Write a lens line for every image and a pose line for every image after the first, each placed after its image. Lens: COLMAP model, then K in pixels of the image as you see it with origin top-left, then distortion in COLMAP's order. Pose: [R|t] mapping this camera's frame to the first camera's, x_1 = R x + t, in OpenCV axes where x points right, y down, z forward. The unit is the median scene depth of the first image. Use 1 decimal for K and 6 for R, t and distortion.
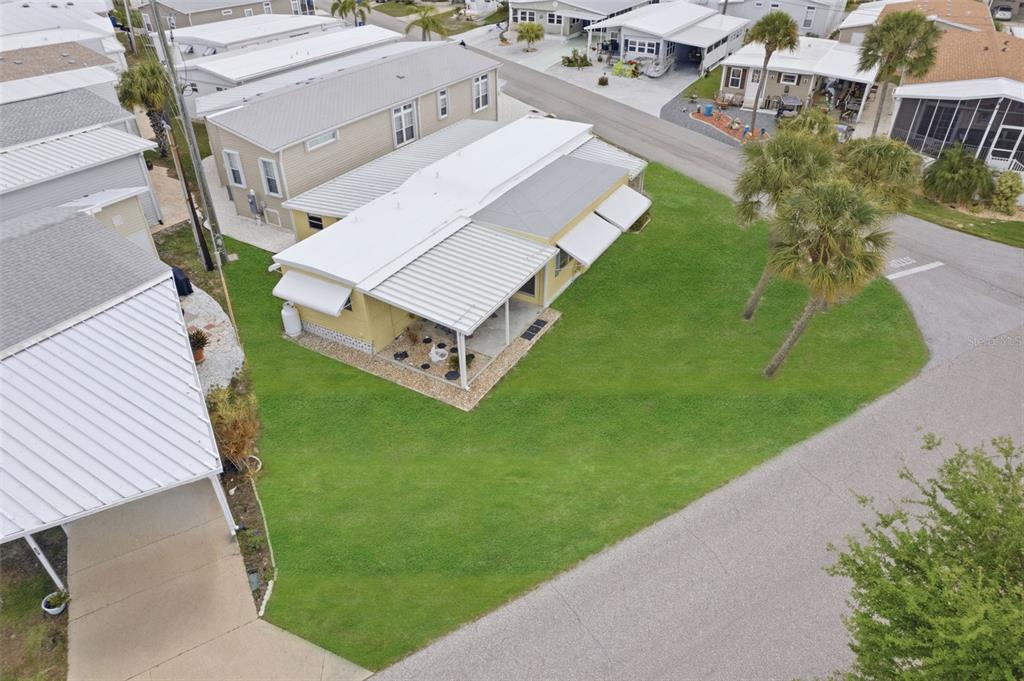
lens RADIAL K [[652.7, 0, 512.0], [0, 652.7, 340.5], [0, 0, 1]] dist [-0.104313, 0.087718]
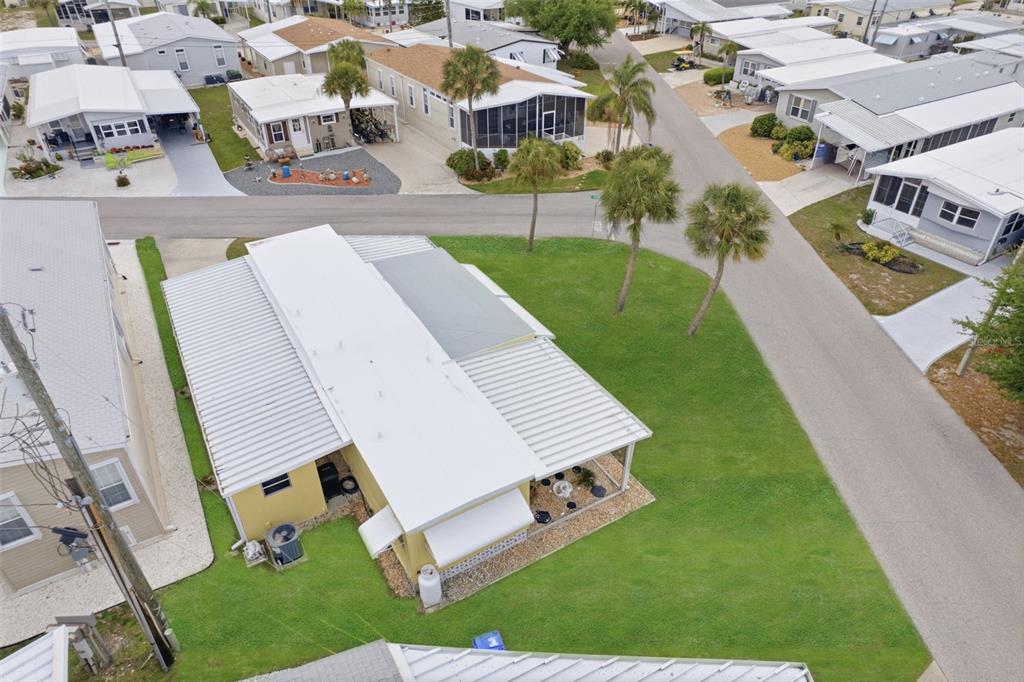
lens RADIAL K [[652.7, 0, 512.0], [0, 652.7, 341.0], [0, 0, 1]] dist [-0.104313, 0.087718]
pose [[0.491725, -0.491602, 0.718703, -0.354706], [0.496026, 0.836514, 0.232813, -0.204470], [-0.715657, 0.242015, 0.655182, 0.185039]]
